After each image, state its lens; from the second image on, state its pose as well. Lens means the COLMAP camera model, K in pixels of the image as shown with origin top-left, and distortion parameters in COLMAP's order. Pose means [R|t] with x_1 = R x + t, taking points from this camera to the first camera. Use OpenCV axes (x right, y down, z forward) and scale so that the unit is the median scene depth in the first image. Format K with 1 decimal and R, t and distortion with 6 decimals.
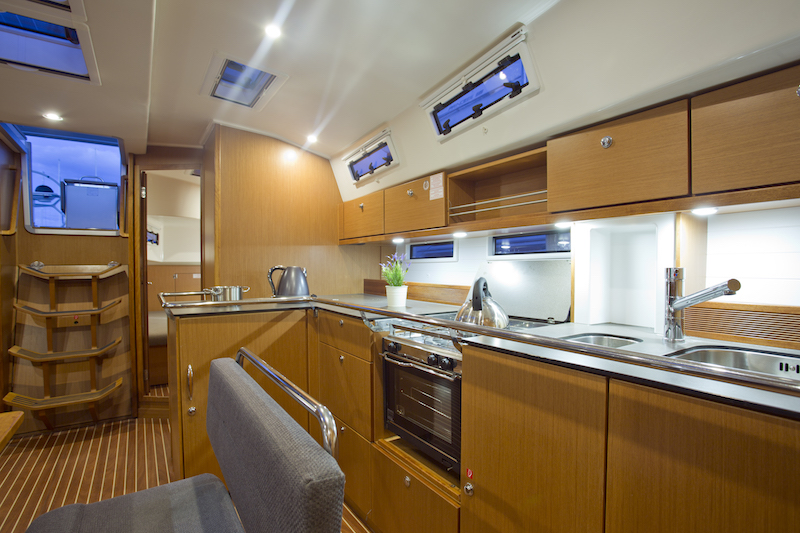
lens RADIAL K [[400.9, 0, 380.2], [0, 400.9, 262.9], [0, 0, 1]] dist [-0.043085, 0.018038]
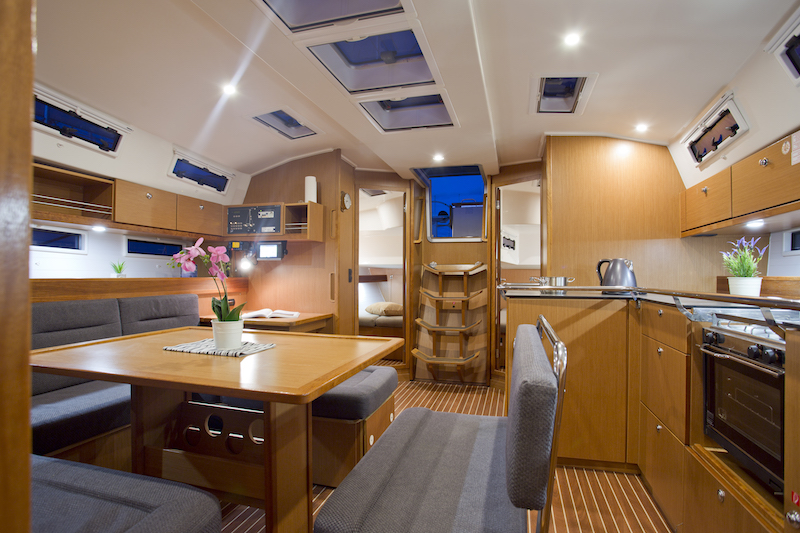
lens RADIAL K [[400.9, 0, 404.9], [0, 400.9, 264.8], [0, 0, 1]] dist [-0.043085, 0.018038]
pose [[0.664528, -0.011348, -0.747178, 0.162373], [-0.023349, 0.999081, -0.035941, 0.069972], [0.746899, 0.041330, 0.663652, -0.048764]]
